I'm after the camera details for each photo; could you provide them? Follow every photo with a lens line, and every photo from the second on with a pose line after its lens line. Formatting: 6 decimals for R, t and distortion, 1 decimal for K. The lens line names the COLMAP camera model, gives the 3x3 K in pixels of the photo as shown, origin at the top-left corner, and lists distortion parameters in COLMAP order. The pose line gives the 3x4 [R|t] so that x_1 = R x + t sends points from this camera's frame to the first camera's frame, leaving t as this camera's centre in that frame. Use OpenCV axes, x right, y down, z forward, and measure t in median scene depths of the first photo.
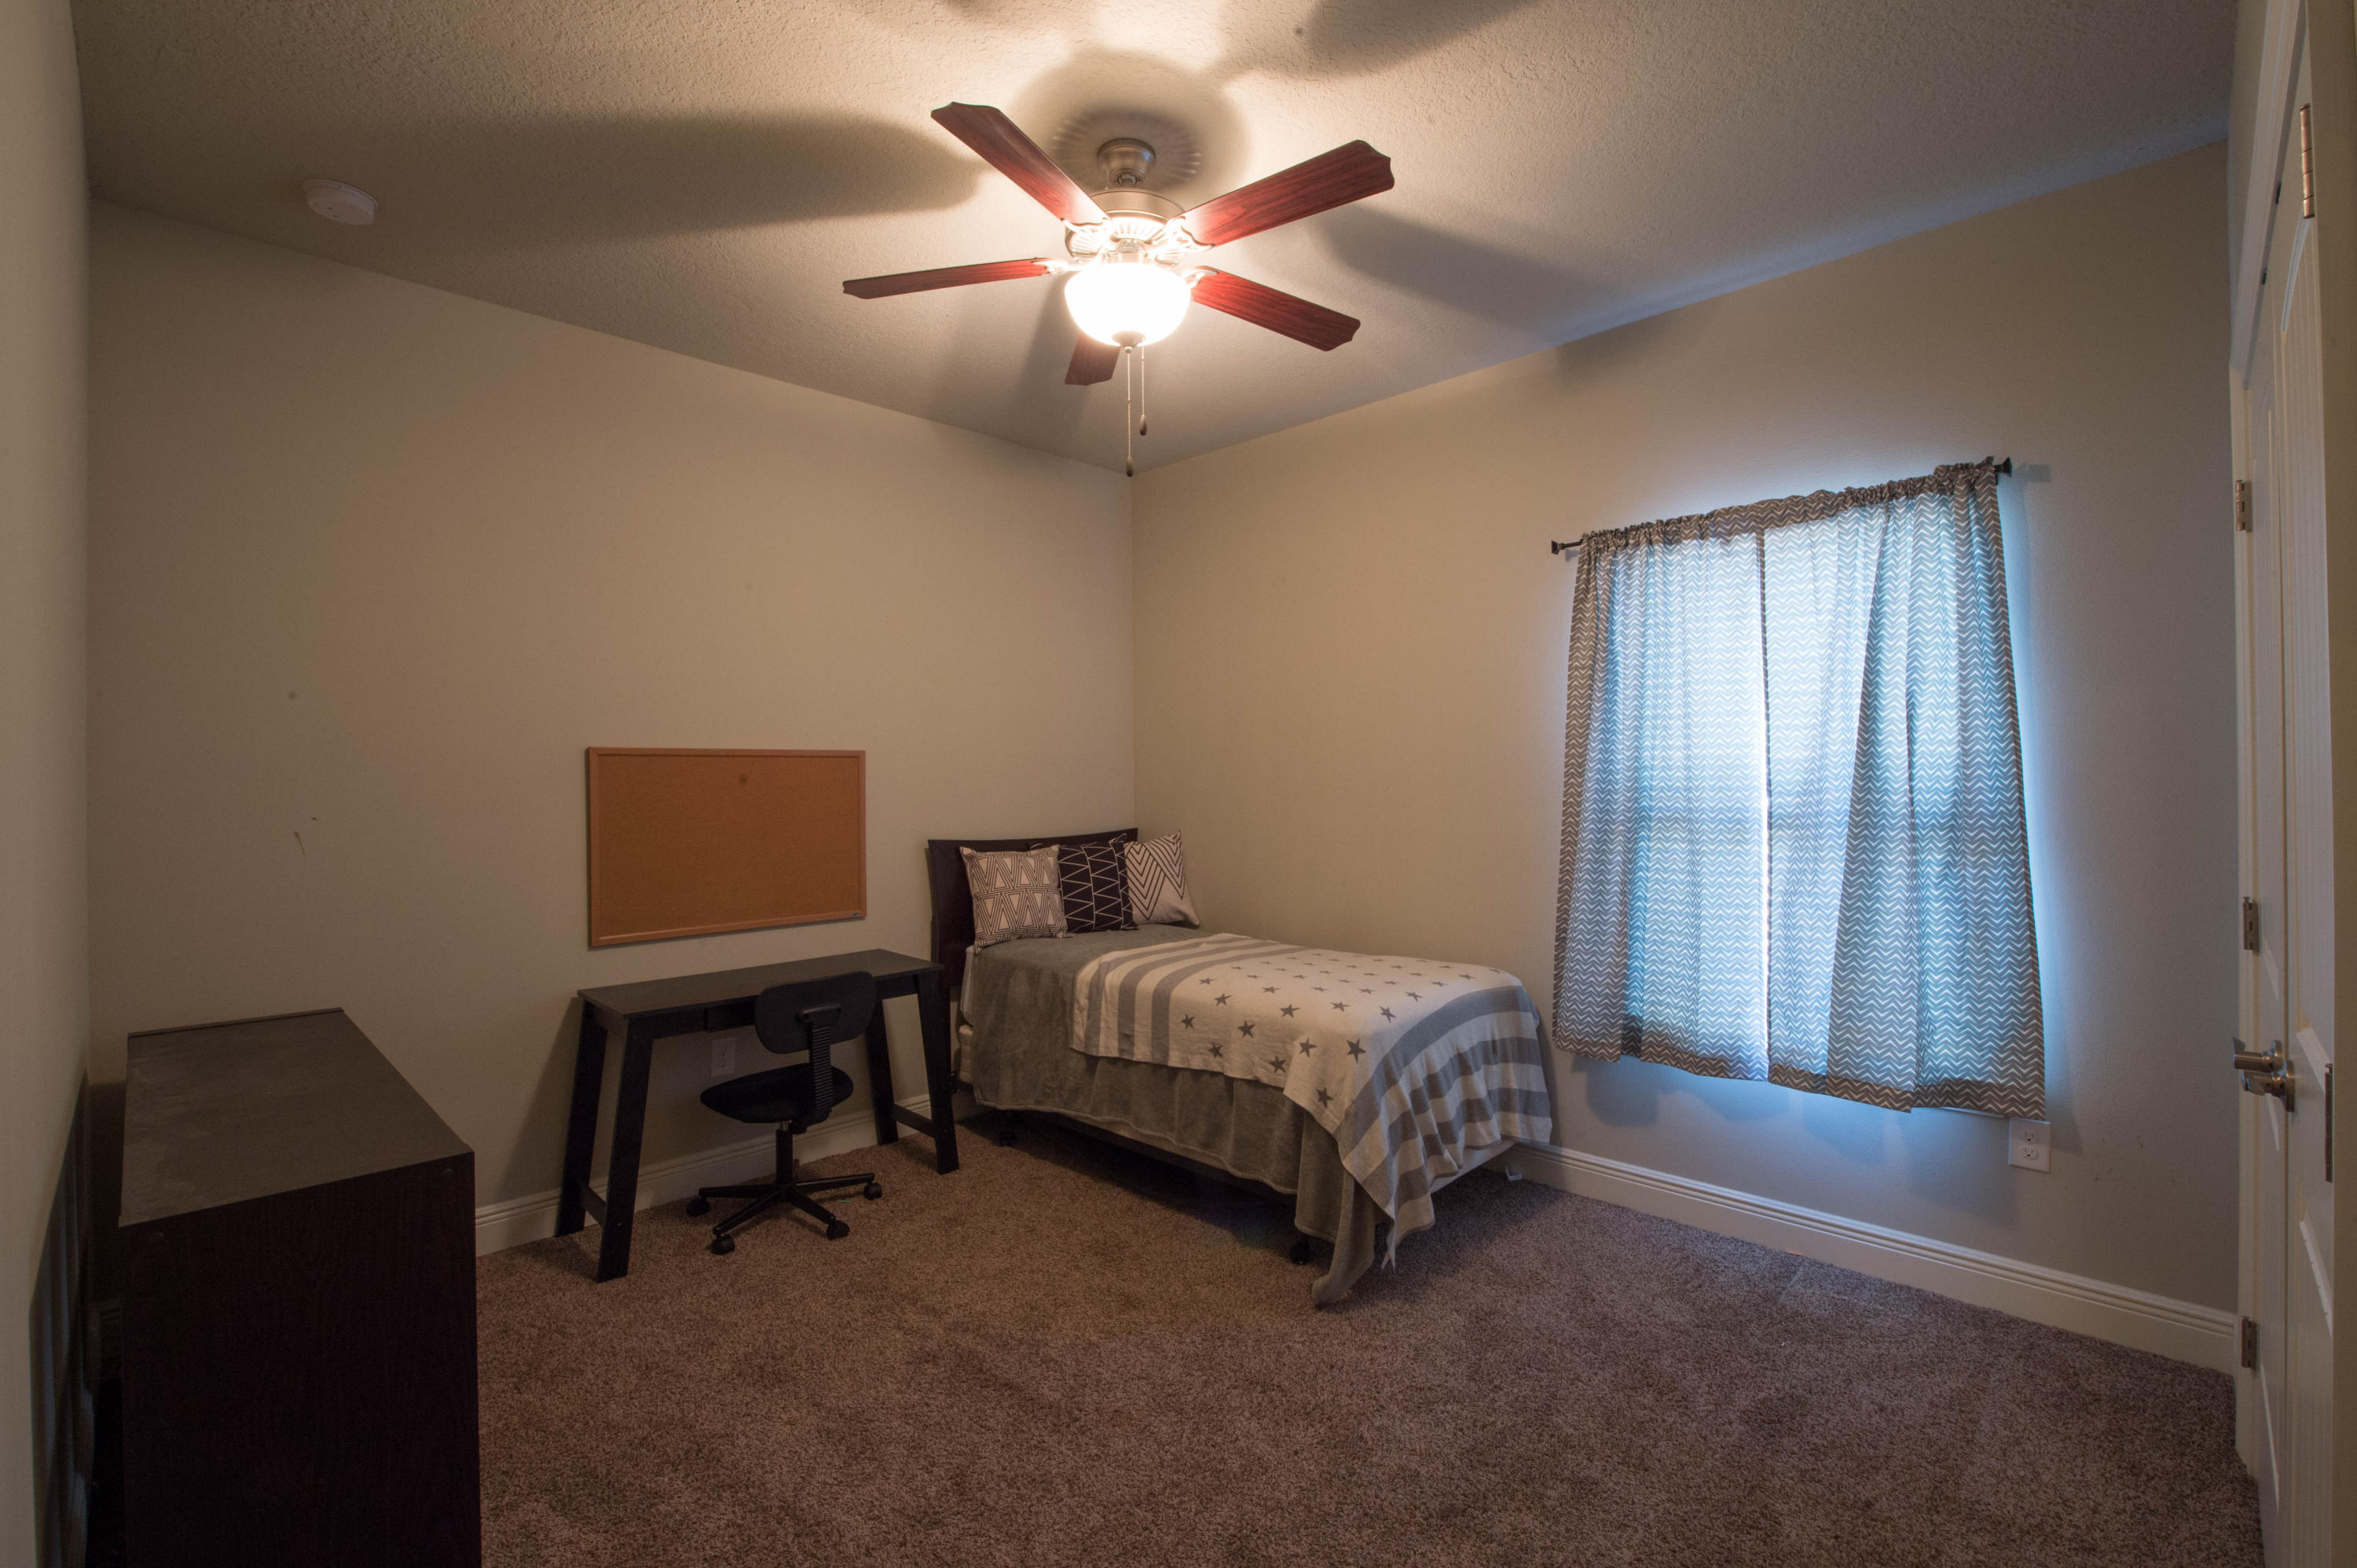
lens RADIAL K [[1027.0, 0, 1178.6], [0, 1027.0, 777.0], [0, 0, 1]] dist [-0.006393, -0.006893]
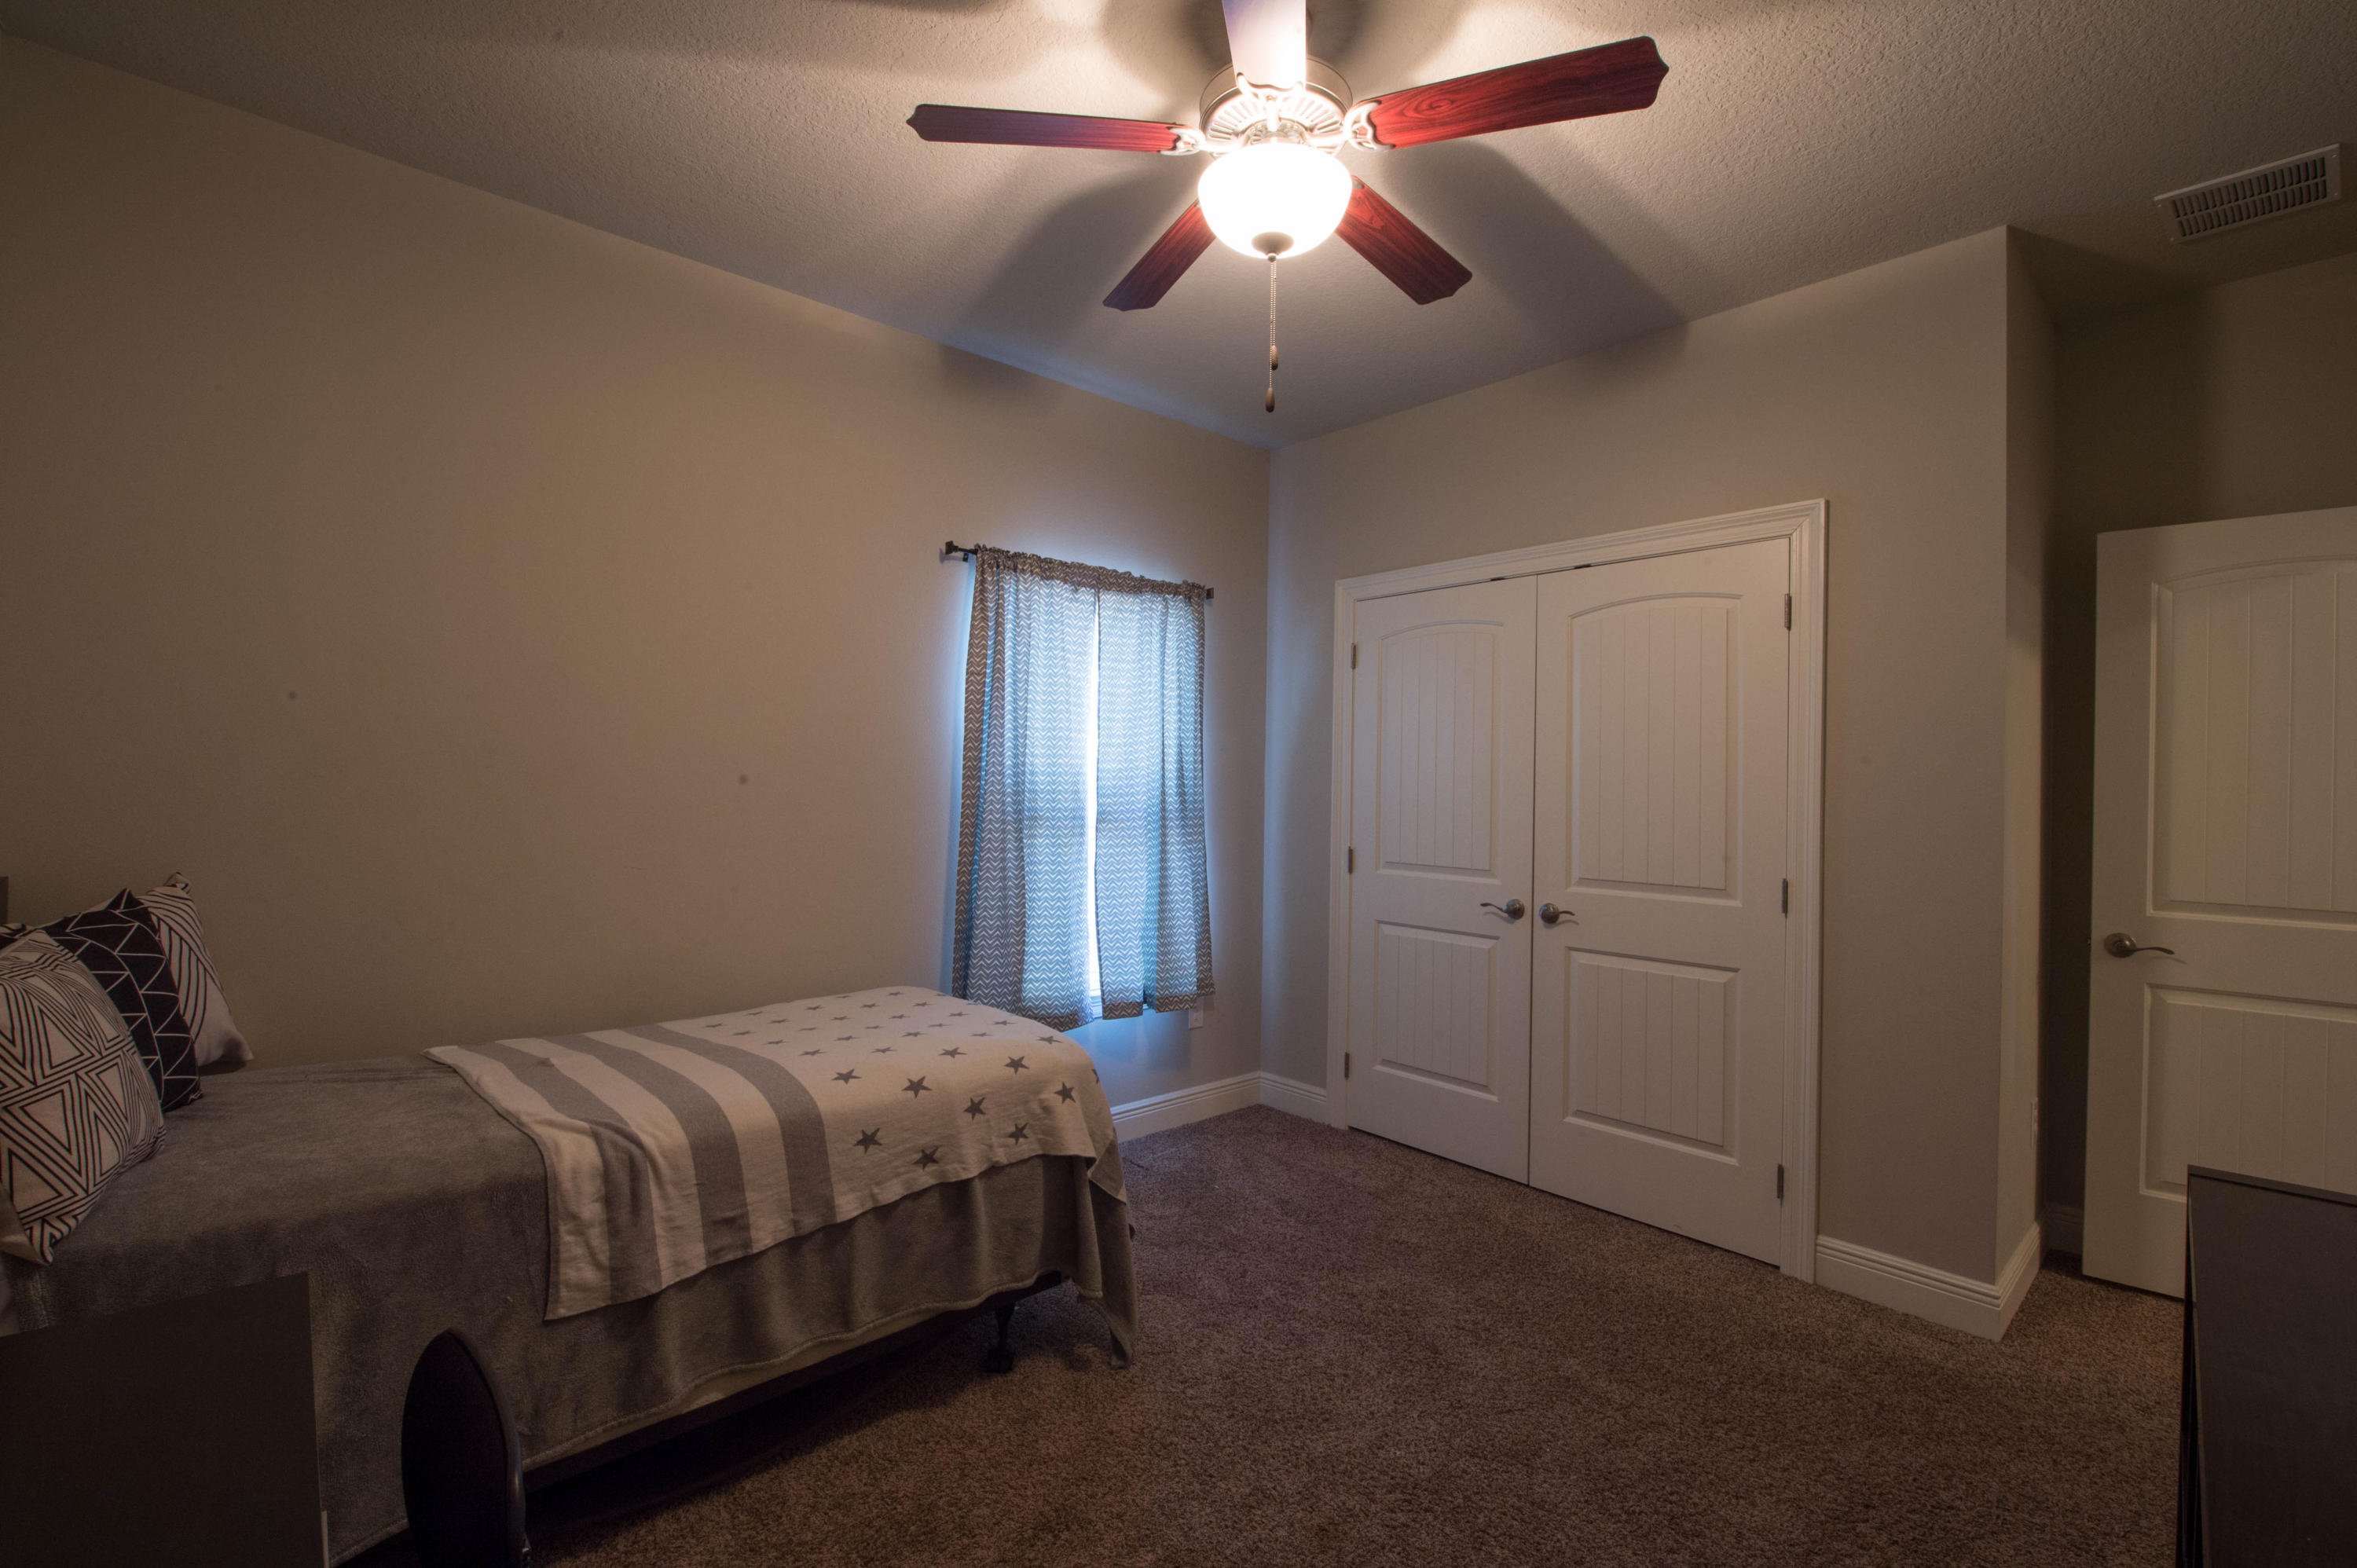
lens RADIAL K [[1027.0, 0, 1178.6], [0, 1027.0, 777.0], [0, 0, 1]] dist [-0.006393, -0.006893]
pose [[0.055270, 0.015874, 0.998345, -0.670524], [-0.017350, 0.999738, -0.014936, 0.009838], [-0.998321, -0.016496, 0.055531, 0.792999]]
